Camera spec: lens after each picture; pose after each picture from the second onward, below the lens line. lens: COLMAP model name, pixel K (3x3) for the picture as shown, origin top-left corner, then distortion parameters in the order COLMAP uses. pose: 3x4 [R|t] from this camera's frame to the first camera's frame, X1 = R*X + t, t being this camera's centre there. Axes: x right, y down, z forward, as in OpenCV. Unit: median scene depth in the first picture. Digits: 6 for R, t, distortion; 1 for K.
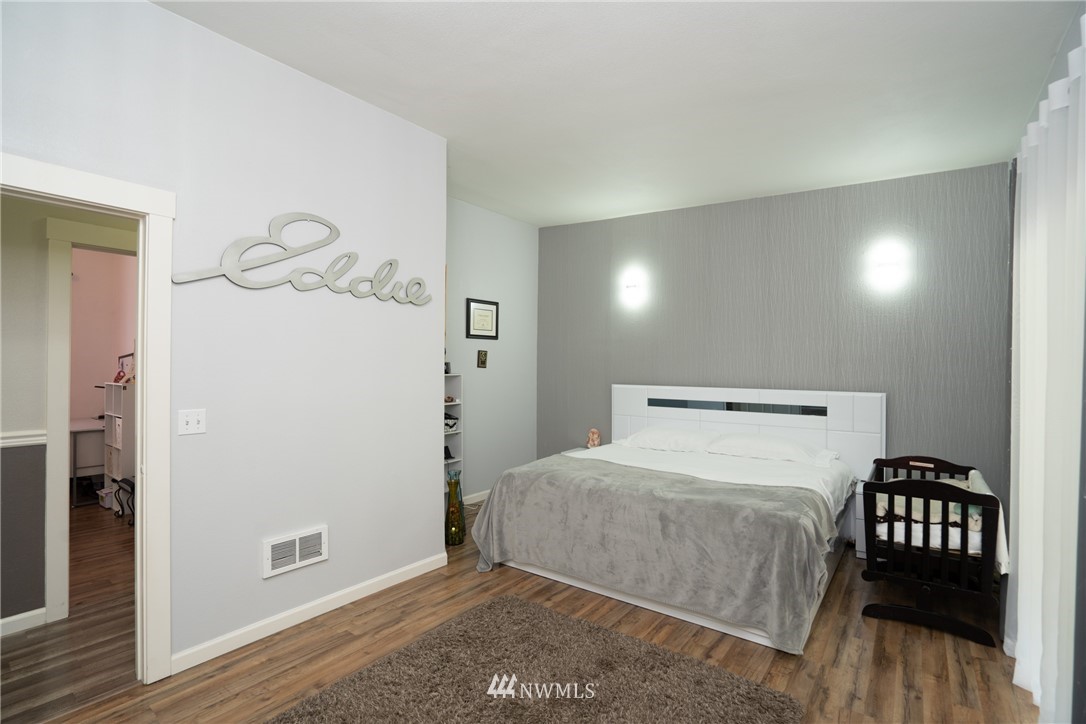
lens RADIAL K [[509.4, 0, 543.0], [0, 509.4, 362.0], [0, 0, 1]] dist [-0.032552, 0.000415]
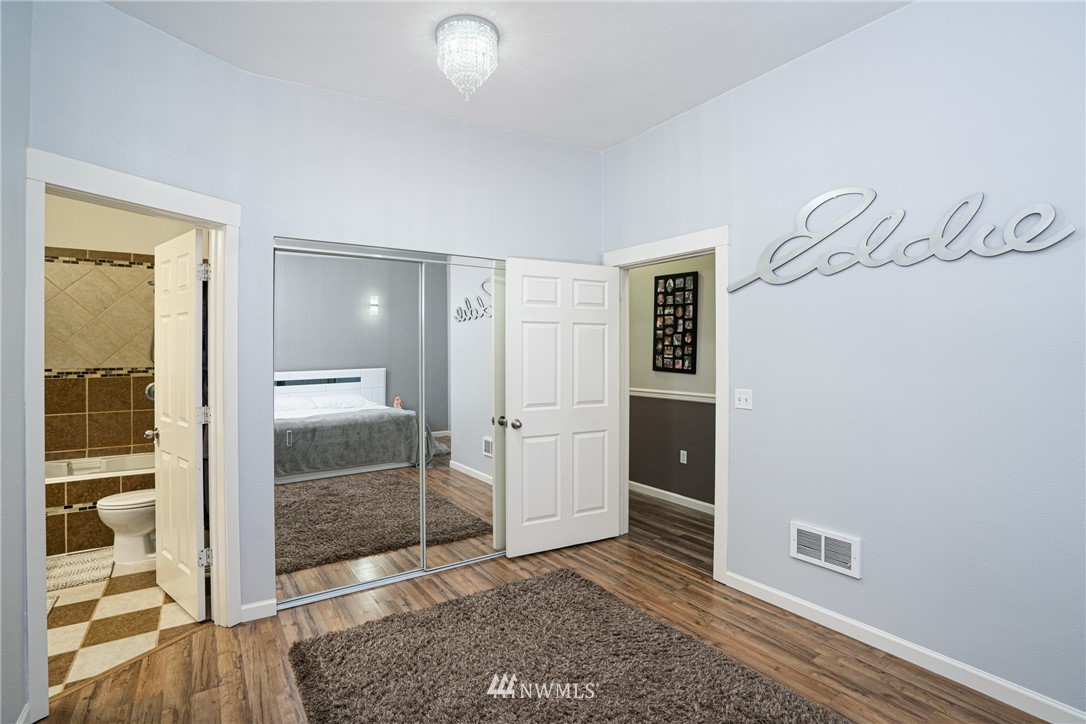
lens RADIAL K [[501.2, 0, 543.0], [0, 501.2, 362.0], [0, 0, 1]] dist [0.000331, -0.000031]
pose [[-0.305471, 0.010623, -0.952142, 0.606124], [0.005758, 0.999940, 0.009309, 0.008585], [0.952184, -0.002639, -0.305514, 0.821267]]
